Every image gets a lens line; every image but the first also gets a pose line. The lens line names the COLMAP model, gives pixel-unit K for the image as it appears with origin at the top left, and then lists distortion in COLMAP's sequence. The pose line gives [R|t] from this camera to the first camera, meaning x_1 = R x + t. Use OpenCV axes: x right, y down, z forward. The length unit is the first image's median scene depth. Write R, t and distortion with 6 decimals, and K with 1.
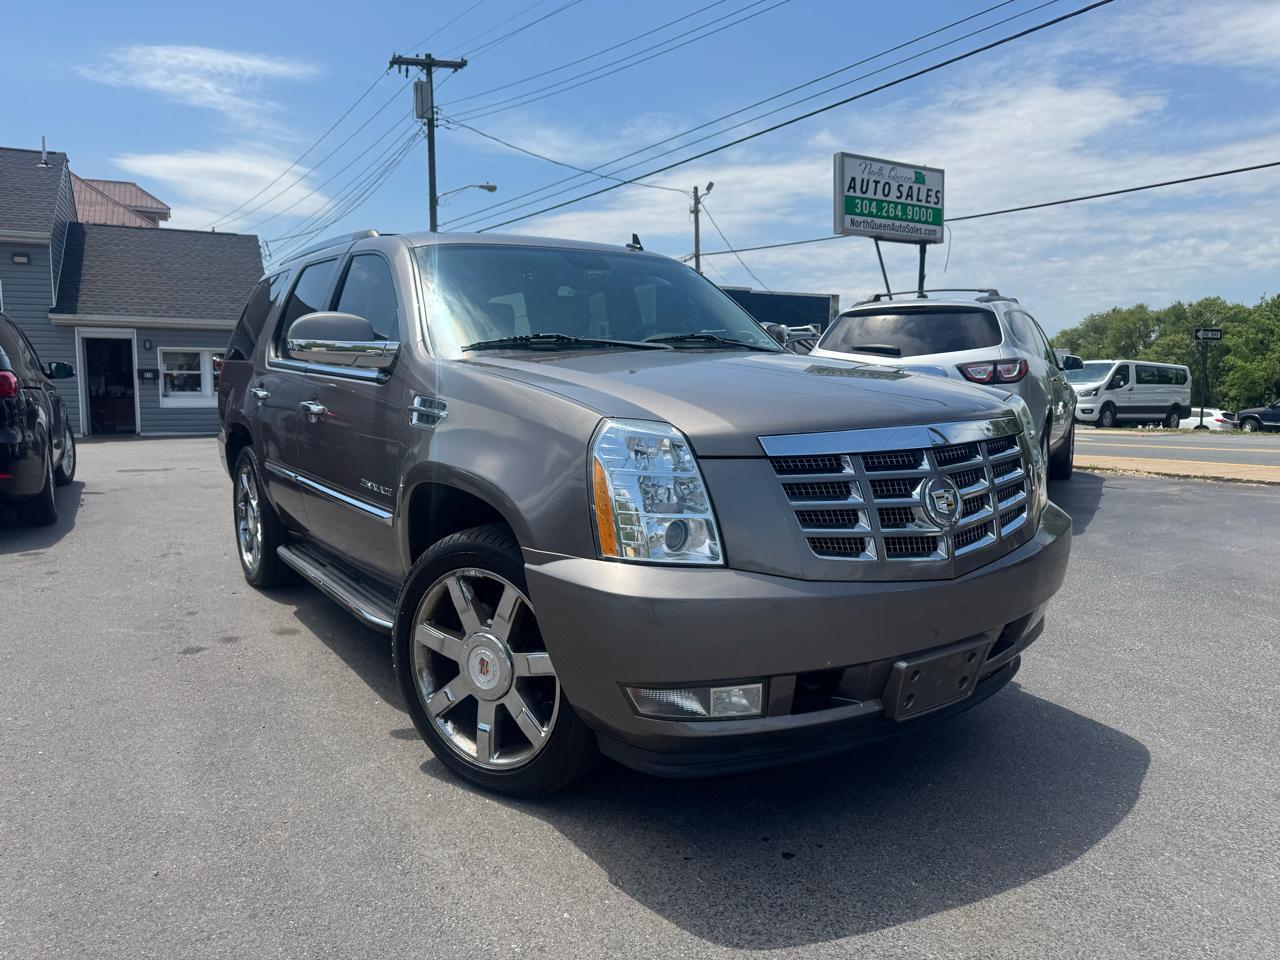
lens RADIAL K [[937.8, 0, 637.9], [0, 937.8, 484.4], [0, 0, 1]] dist [0.001762, -0.008937]
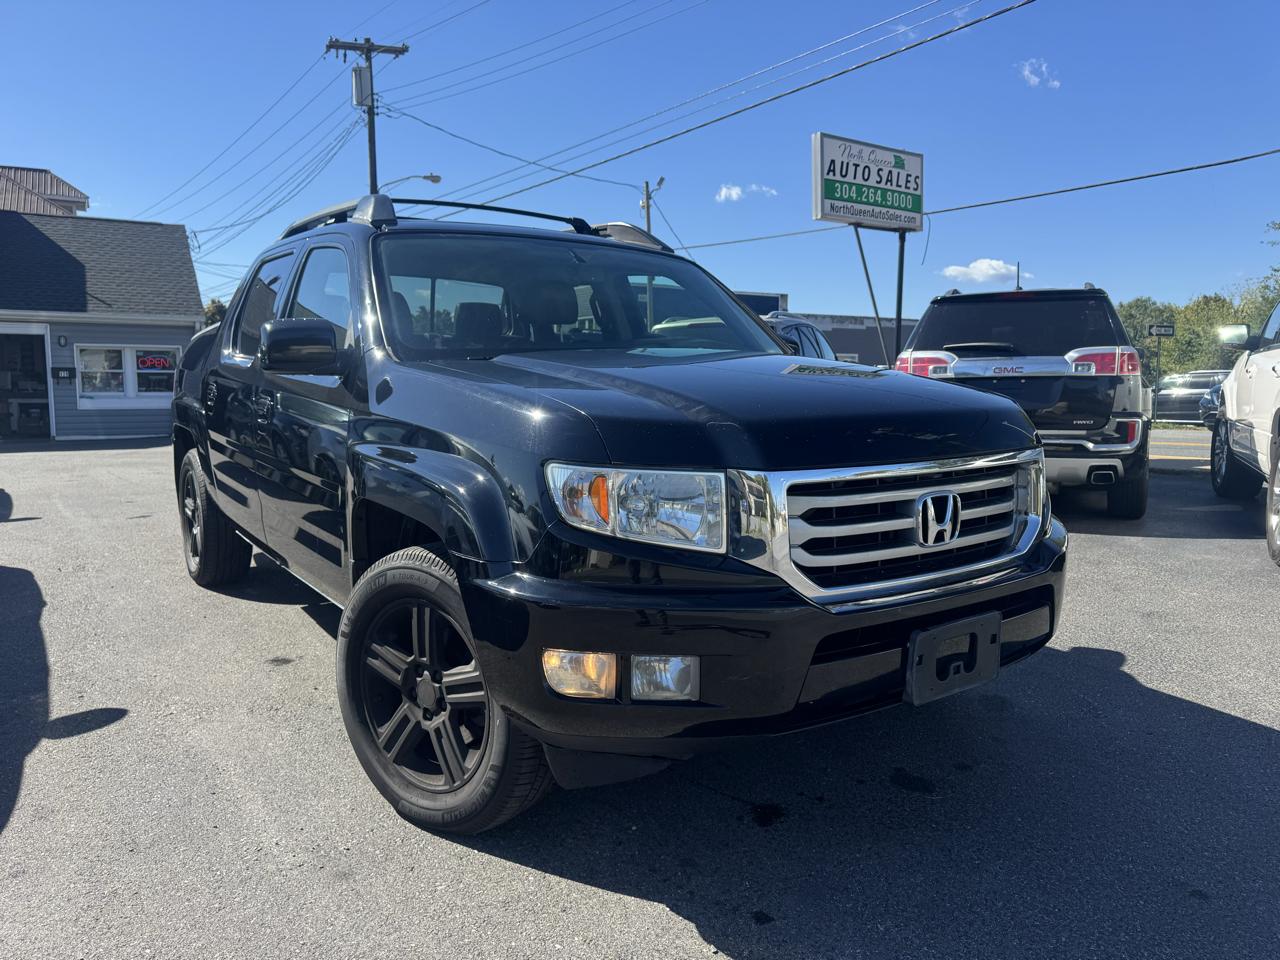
lens RADIAL K [[934.6, 0, 647.6], [0, 934.6, 484.2], [0, 0, 1]] dist [0.027224, -0.040003]
pose [[0.997557, -0.011677, 0.068872, -0.015008], [0.011764, 0.999930, -0.000849, -0.000921], [-0.068858, 0.001657, 0.997625, 0.041003]]
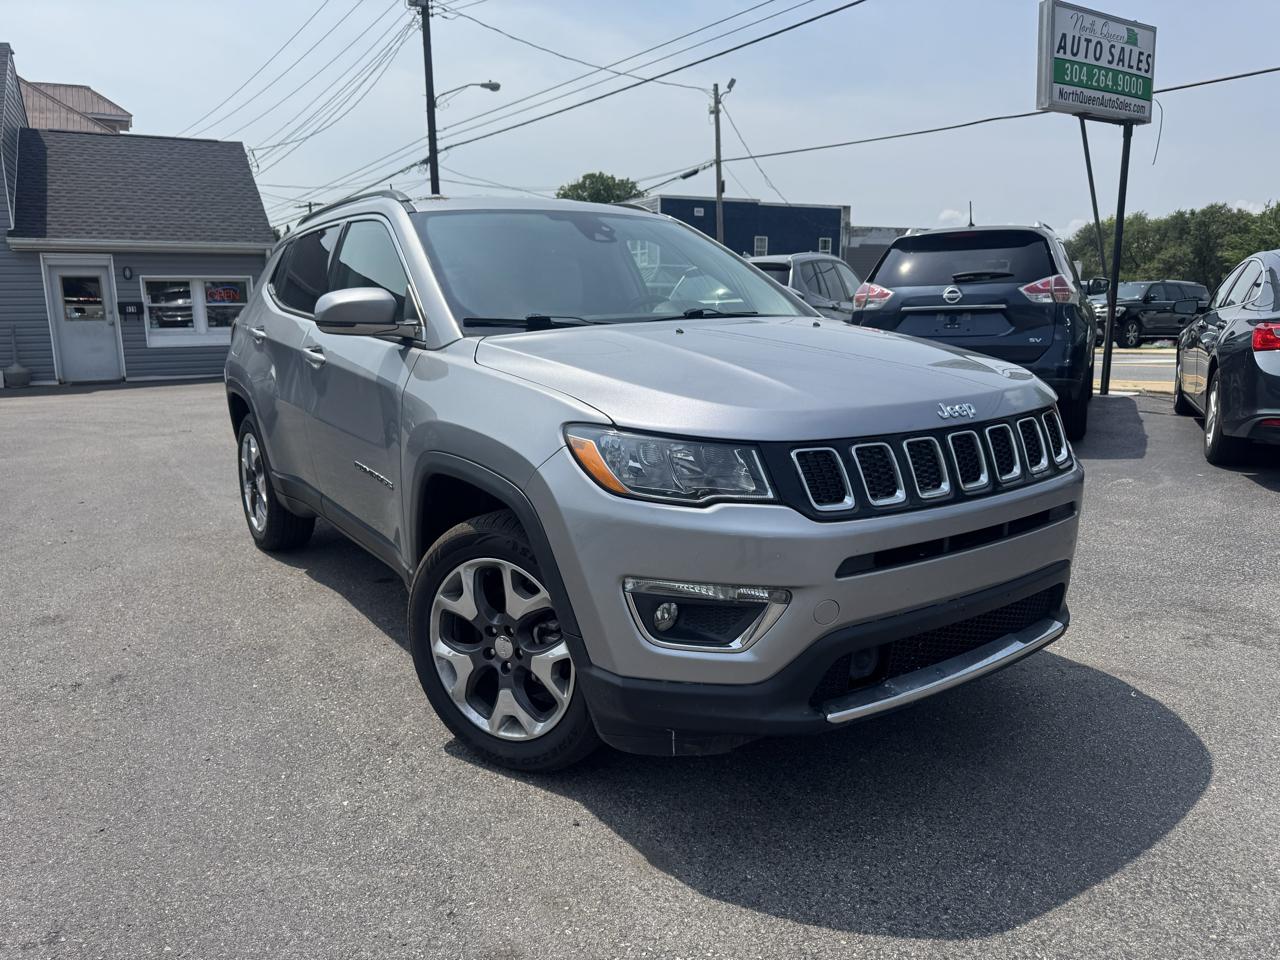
lens RADIAL K [[936.0, 0, 639.3], [0, 936.0, 490.5], [0, 0, 1]] dist [-0.005218, -0.000377]
pose [[0.999210, -0.026343, 0.029764, -0.089684], [0.023582, 0.995702, 0.089567, -0.017665], [-0.031995, -0.088794, 0.995536, 0.124907]]
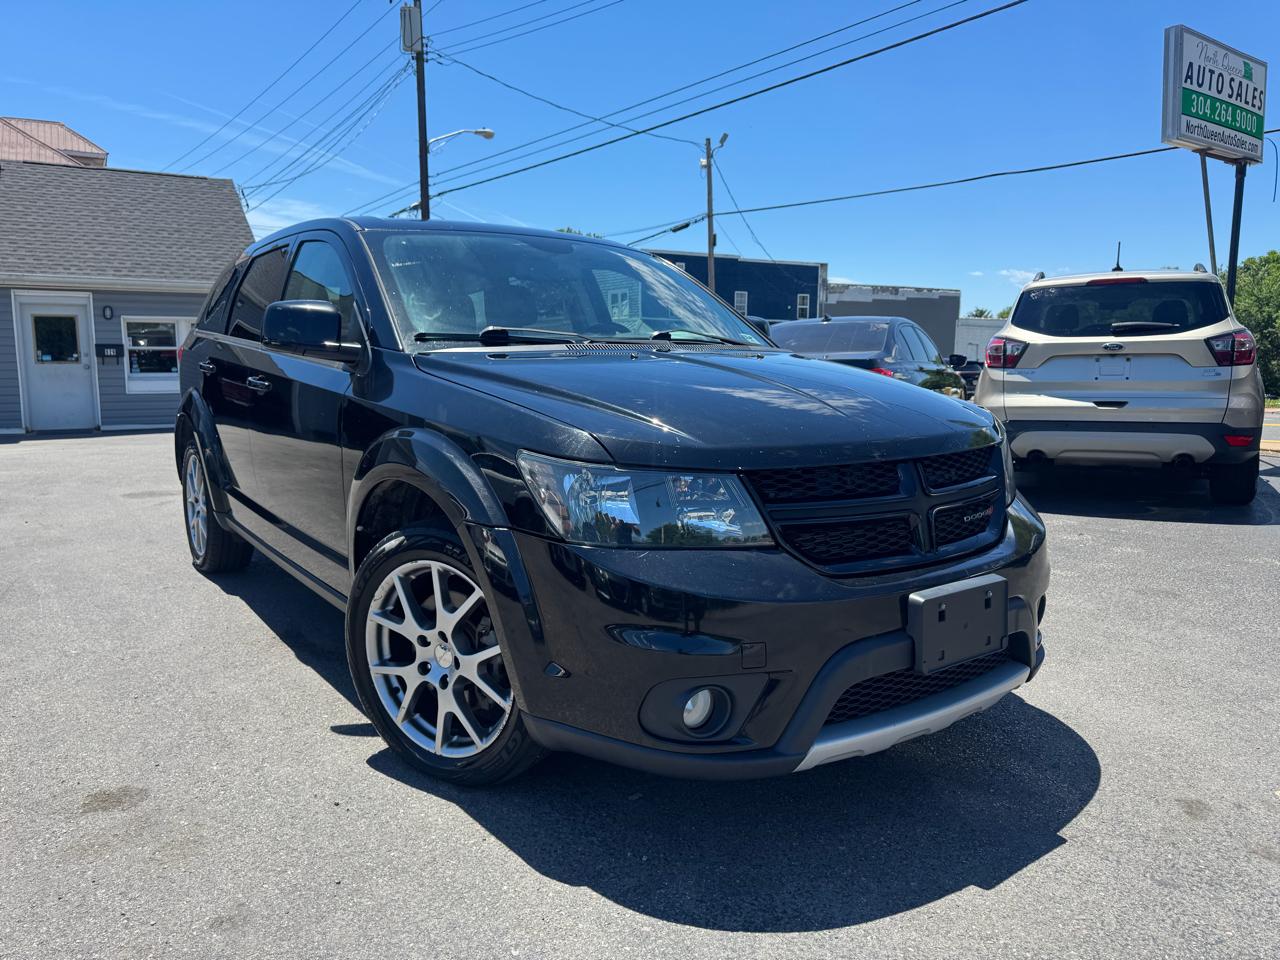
lens RADIAL K [[931.3, 0, 640.0], [0, 931.3, 480.0], [0, 0, 1]] dist [0.005153, -0.008741]
pose [[0.996731, -0.018771, 0.078585, -0.145305], [0.016997, 0.999587, 0.023183, -0.020653], [-0.078987, -0.021772, 0.996638, 0.190323]]
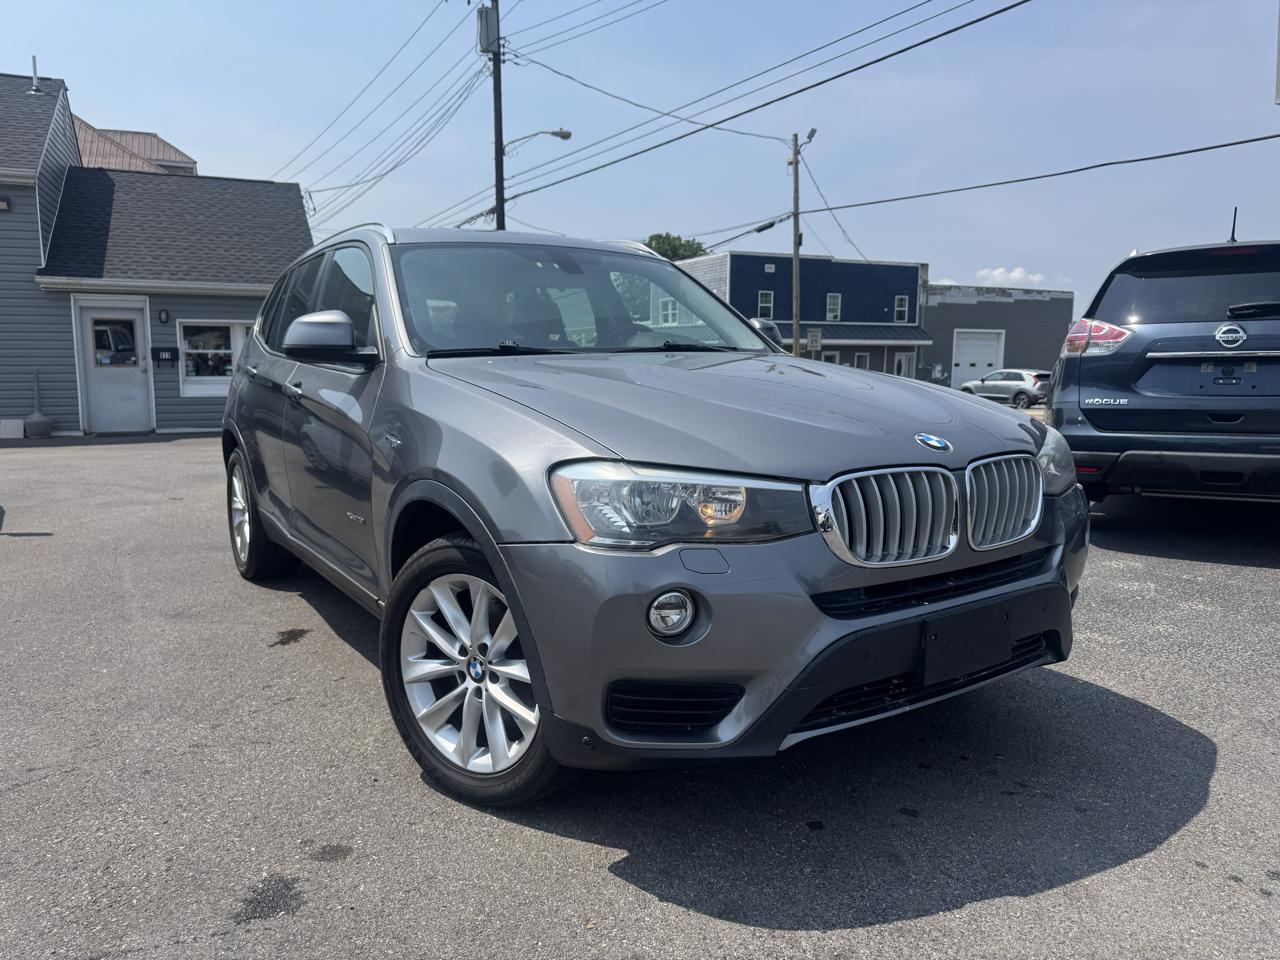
lens RADIAL K [[933.7, 0, 635.0], [0, 933.7, 480.6], [0, 0, 1]] dist [0.003326, -0.008696]
pose [[0.999405, -0.002541, -0.034400, -0.103893], [0.003122, 0.999853, 0.016865, -0.024054], [0.034352, -0.016962, 0.999266, 0.233165]]
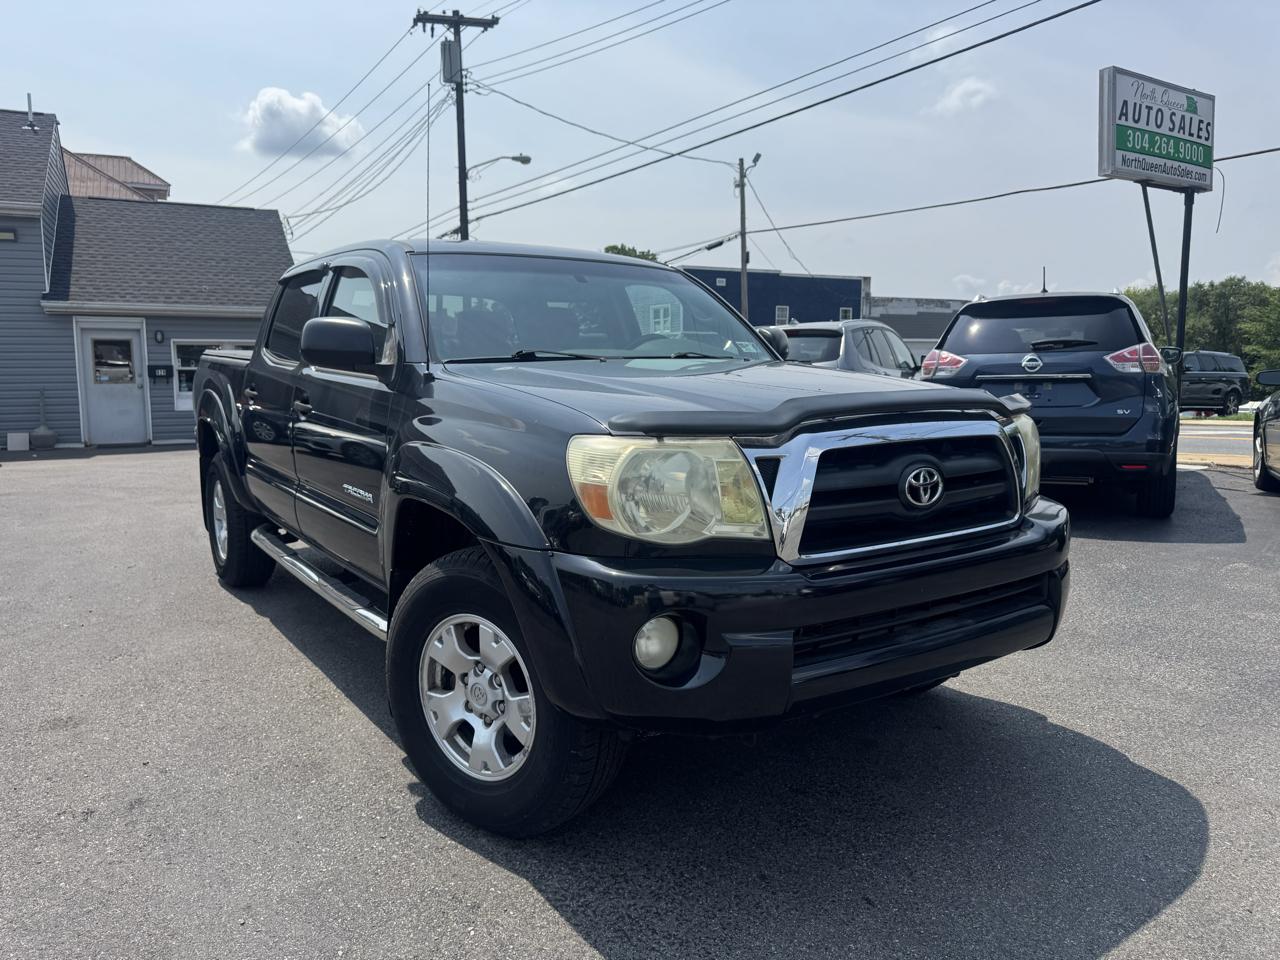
lens RADIAL K [[933.1, 0, 640.0], [0, 933.1, 480.0], [0, 0, 1]] dist [0.003073, -0.011151]
pose [[0.999756, -0.014849, 0.016379, -0.104380], [0.014713, 0.999856, 0.008401, -0.020206], [-0.016501, -0.008158, 0.999831, 0.149459]]
